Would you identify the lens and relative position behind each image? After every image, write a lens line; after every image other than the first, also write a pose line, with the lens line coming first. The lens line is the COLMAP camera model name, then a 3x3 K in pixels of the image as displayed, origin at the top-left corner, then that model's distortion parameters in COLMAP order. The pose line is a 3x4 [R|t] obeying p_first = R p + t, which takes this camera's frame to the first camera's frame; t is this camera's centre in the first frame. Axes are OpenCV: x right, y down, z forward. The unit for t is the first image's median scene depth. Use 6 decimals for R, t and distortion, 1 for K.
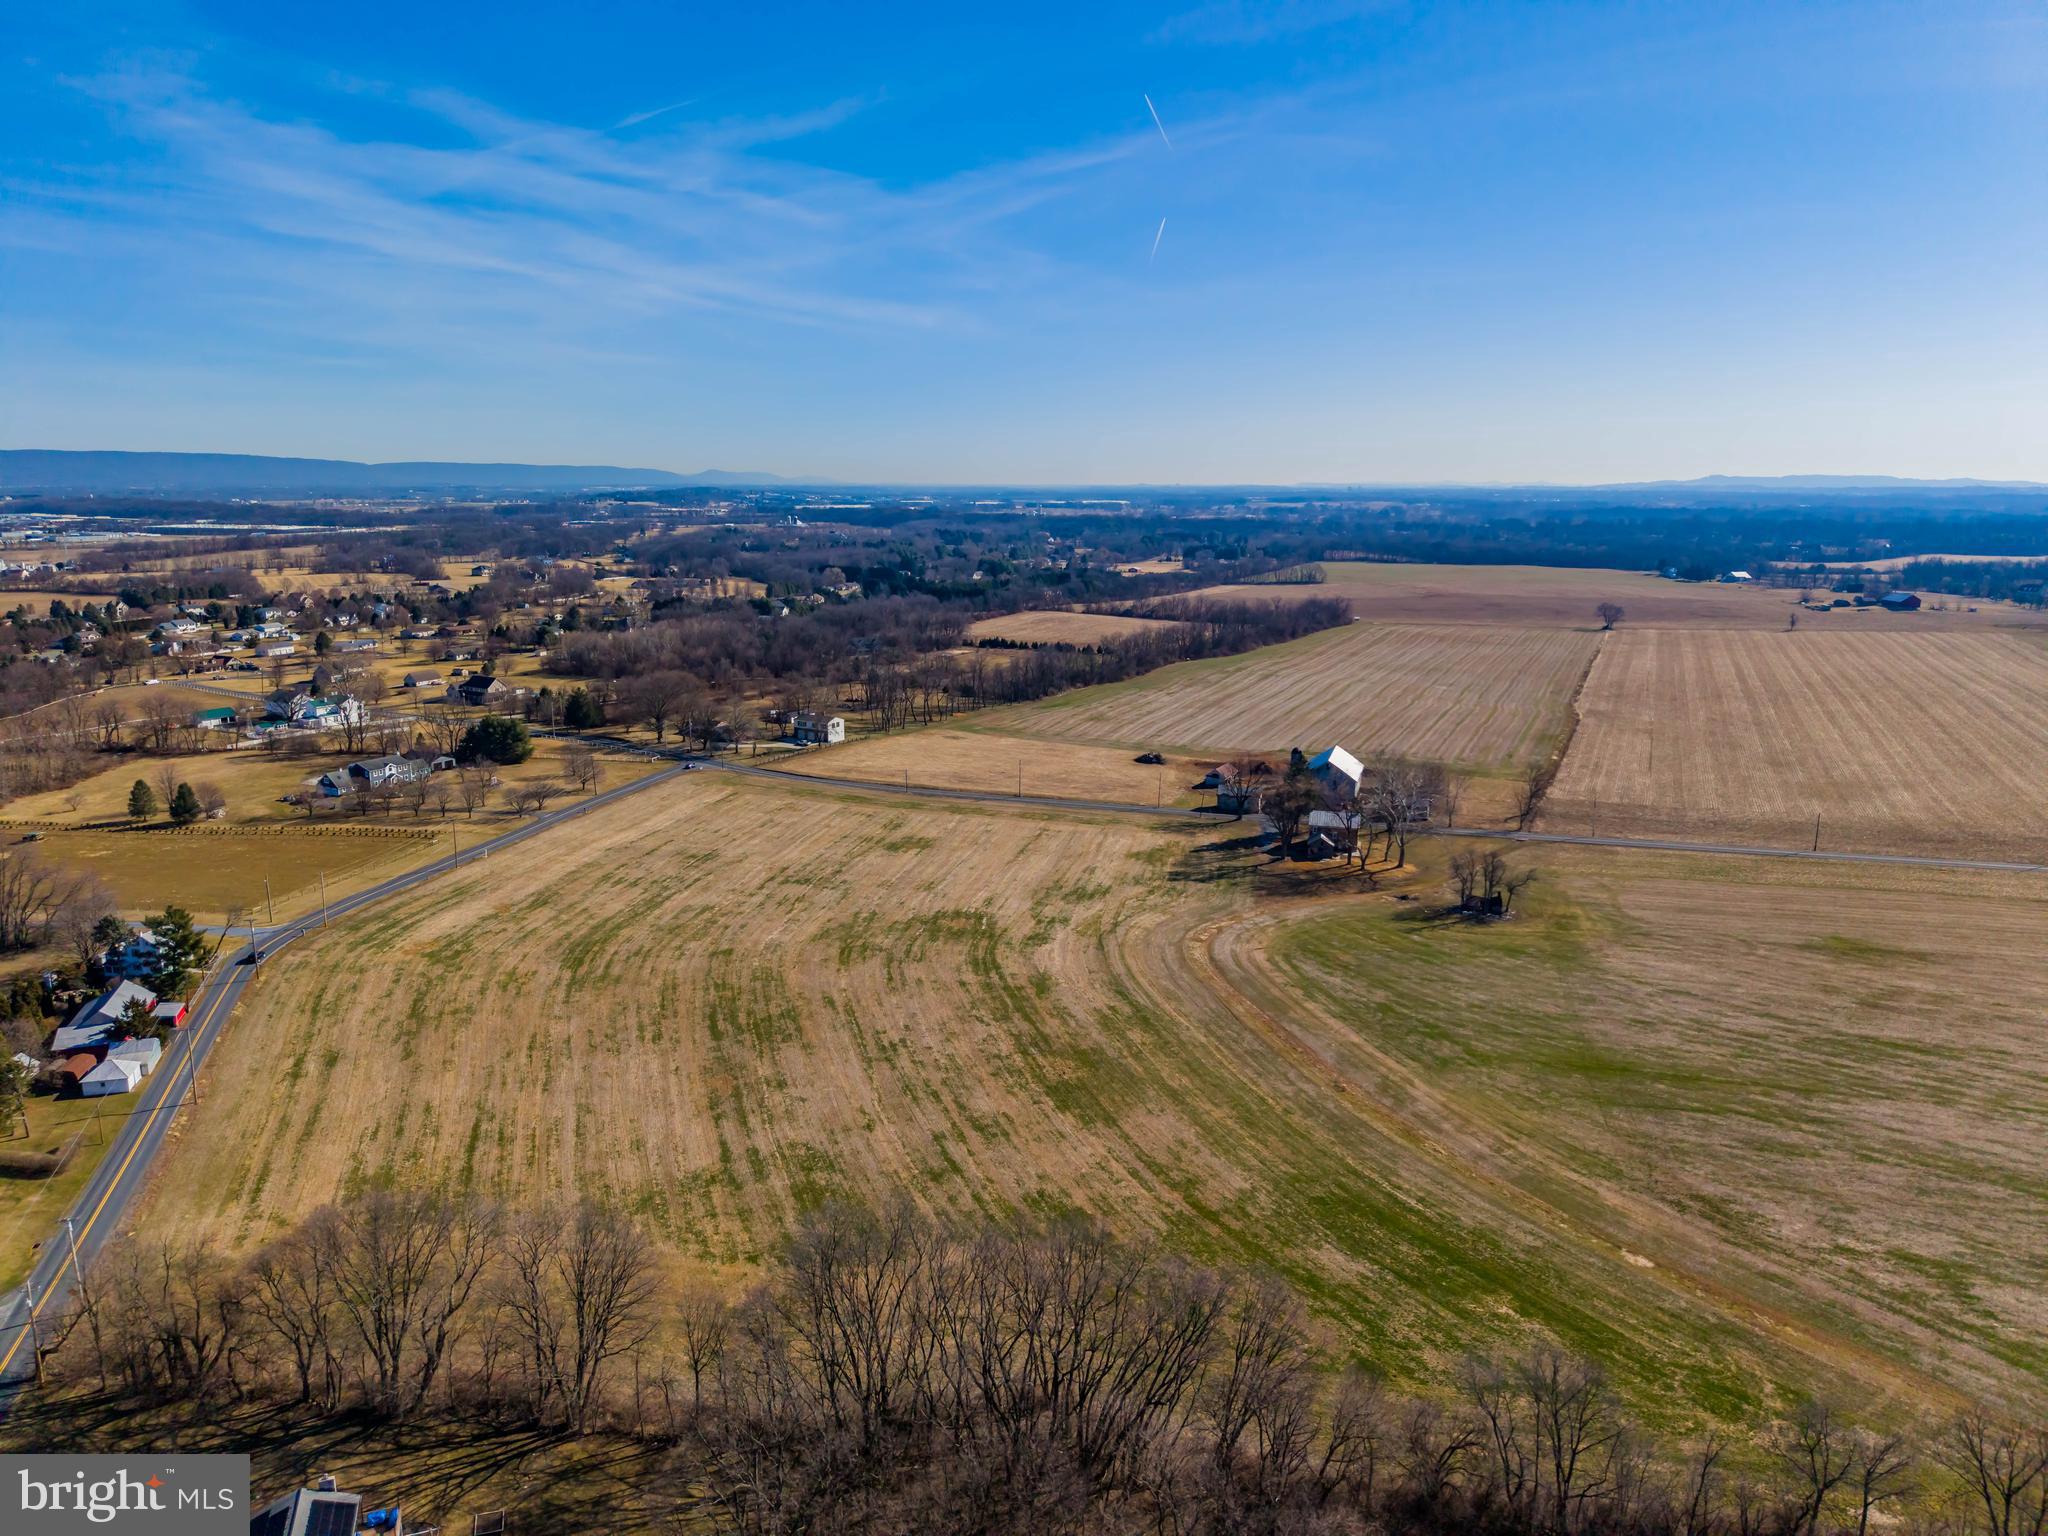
lens RADIAL K [[1366.9, 0, 1017.0], [0, 1366.9, 765.5], [0, 0, 1]] dist [0.029815, -0.029882]
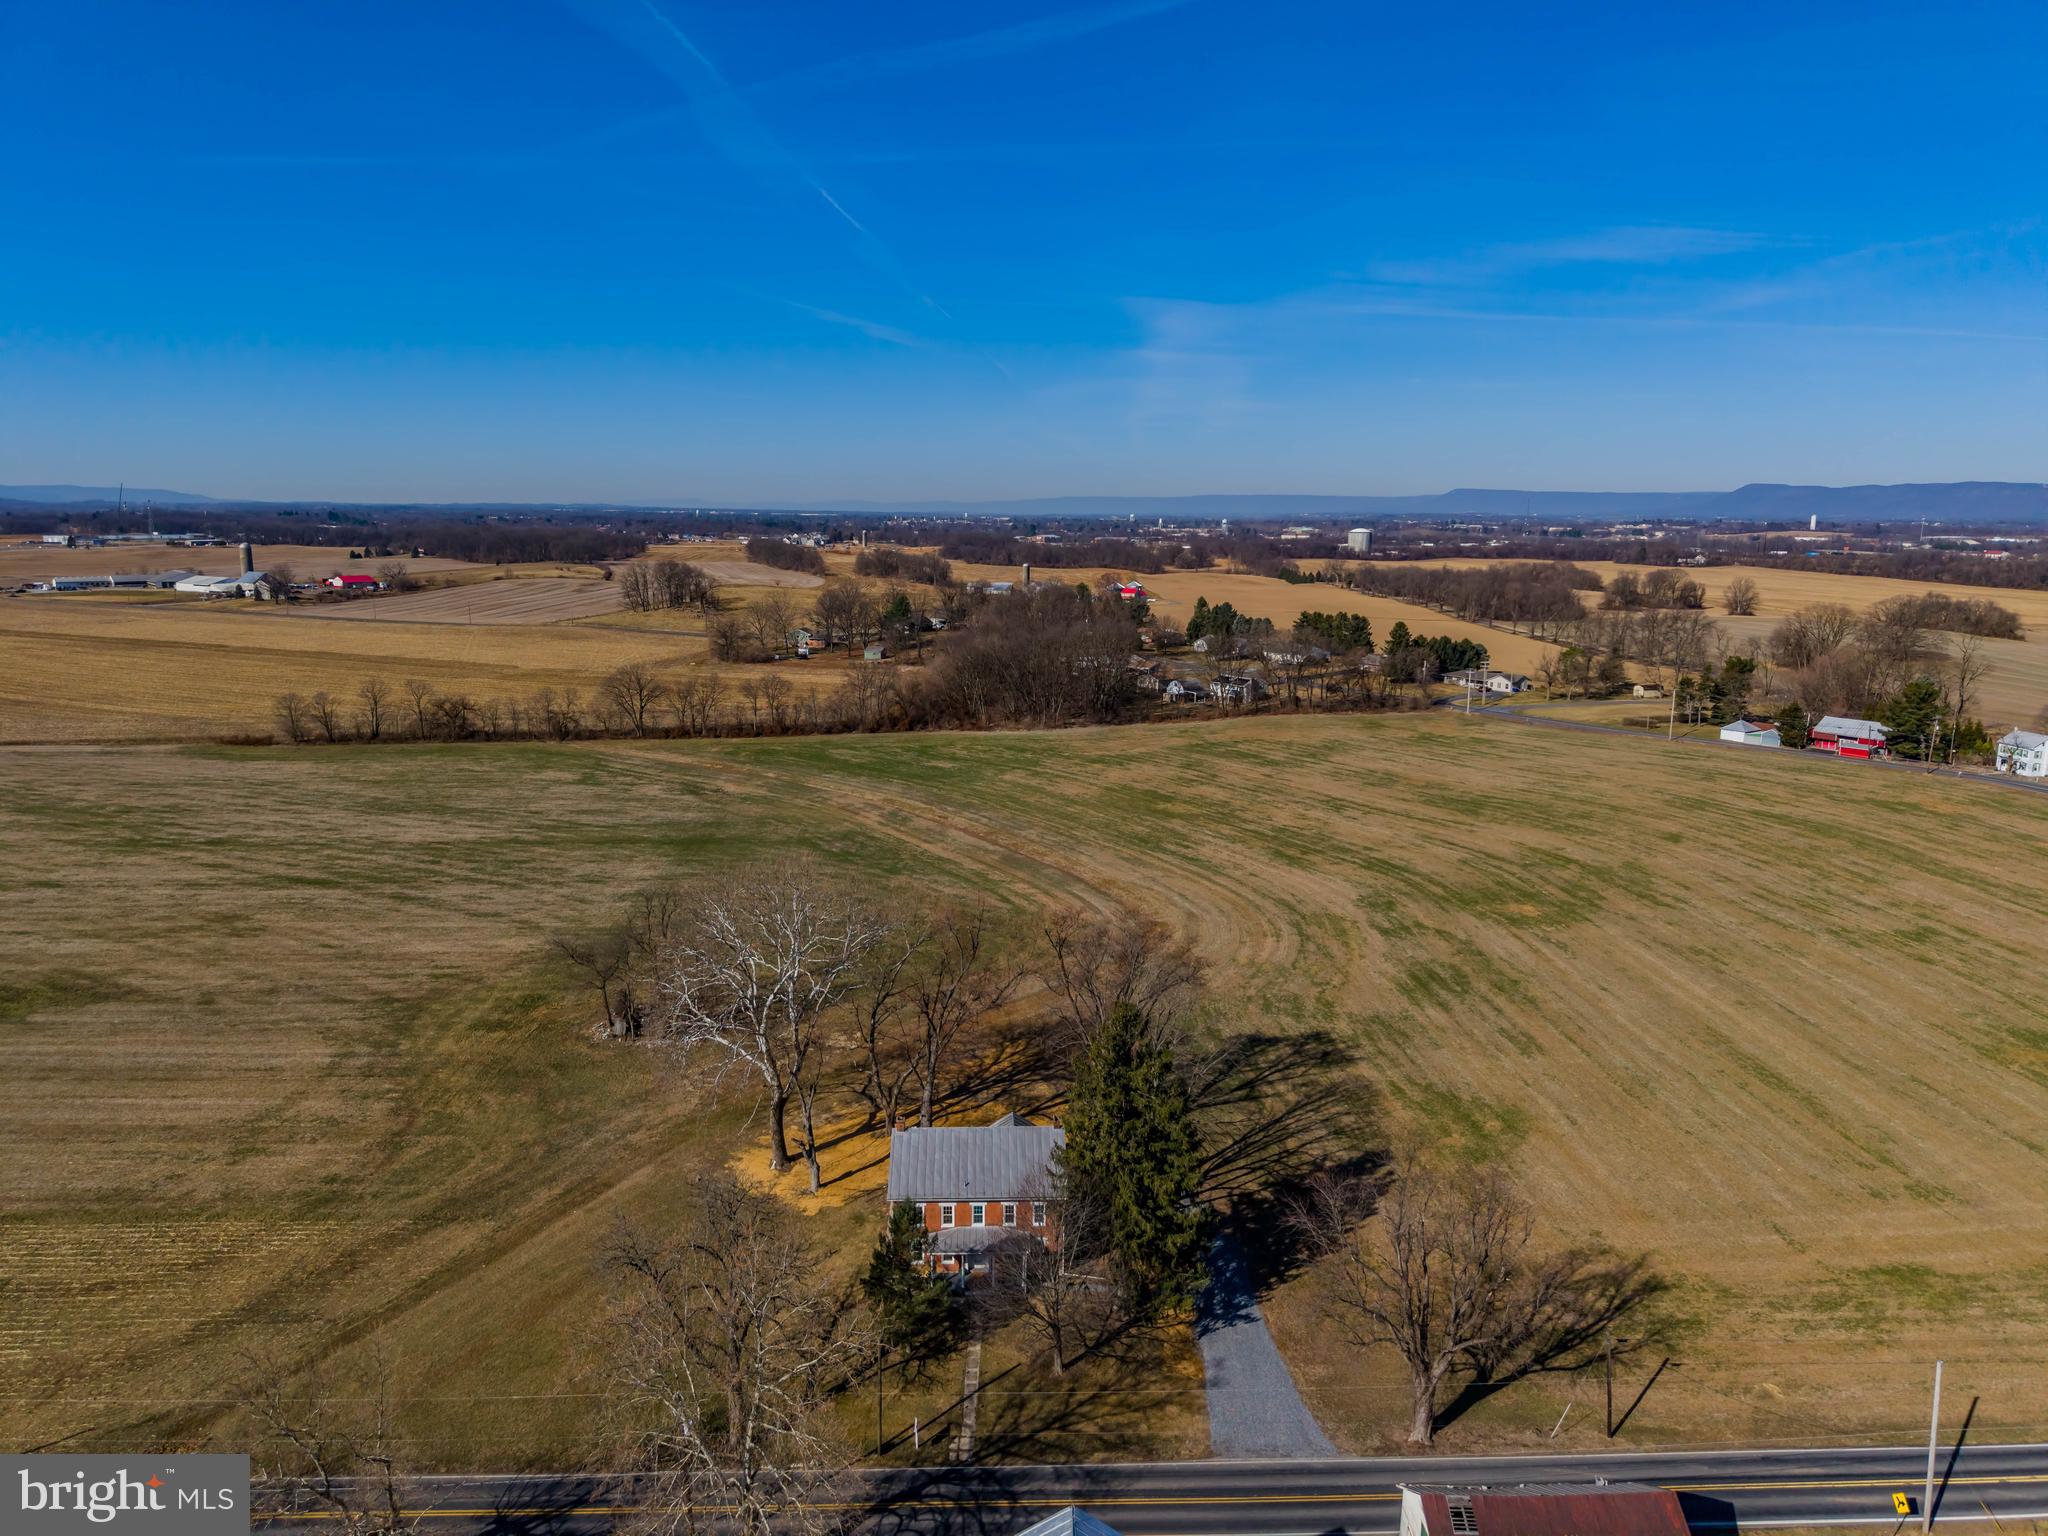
lens RADIAL K [[1377.2, 0, 1026.6], [0, 1377.2, 727.2], [0, 0, 1]] dist [0.019223, -0.020546]
pose [[-0.957399, 0.034724, -0.286672, 0.379069], [-0.069490, 0.935867, 0.345434, -0.179786], [0.280281, 0.350639, -0.893585, 1.545669]]
